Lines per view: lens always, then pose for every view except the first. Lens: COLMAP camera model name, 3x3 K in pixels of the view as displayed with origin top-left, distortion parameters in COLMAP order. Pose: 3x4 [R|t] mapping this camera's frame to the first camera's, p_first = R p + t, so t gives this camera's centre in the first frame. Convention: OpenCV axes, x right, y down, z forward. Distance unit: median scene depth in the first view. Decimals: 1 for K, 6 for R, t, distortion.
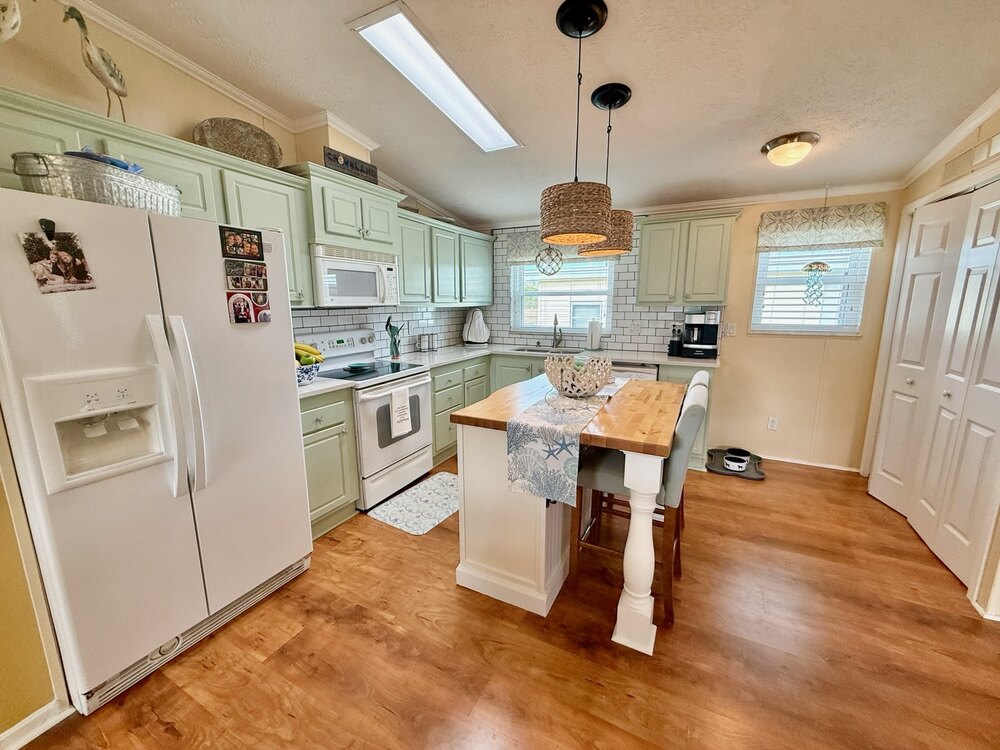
lens RADIAL K [[398.2, 0, 495.5], [0, 398.2, 375.1], [0, 0, 1]] dist [-0.000367, -0.000443]
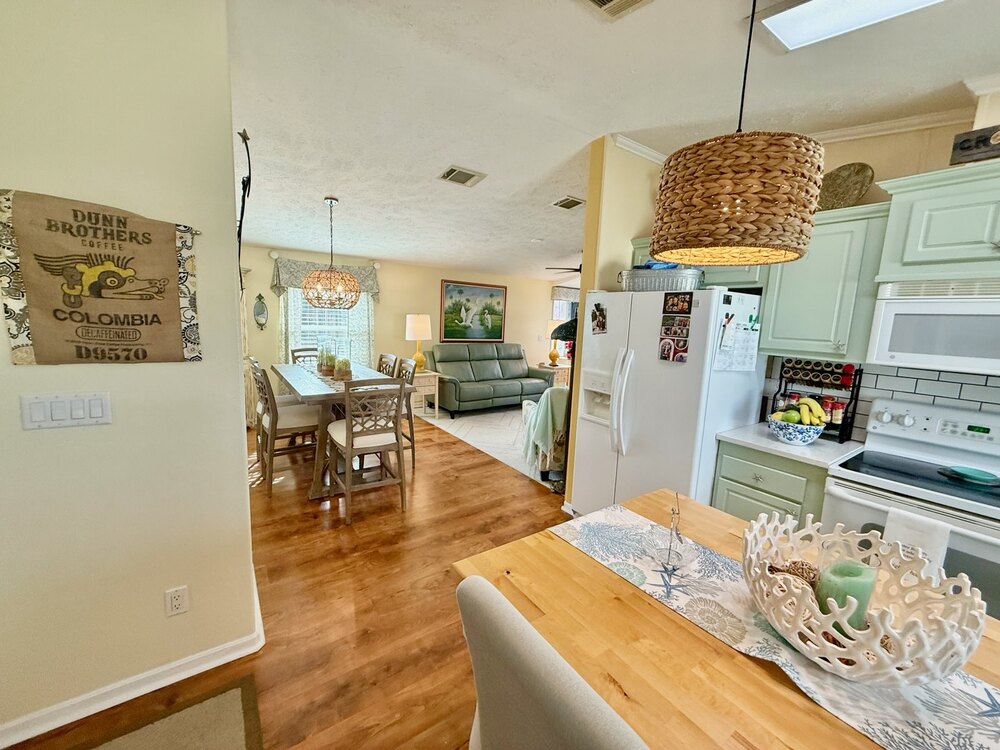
lens RADIAL K [[398.2, 0, 497.6], [0, 398.2, 375.8], [0, 0, 1]] dist [-0.000367, -0.000443]
pose [[-0.462561, 0.112085, -0.879474, 0.842108], [-0.201316, 0.952786, 0.227311, -0.272821], [0.863429, 0.282198, -0.418157, 1.083442]]
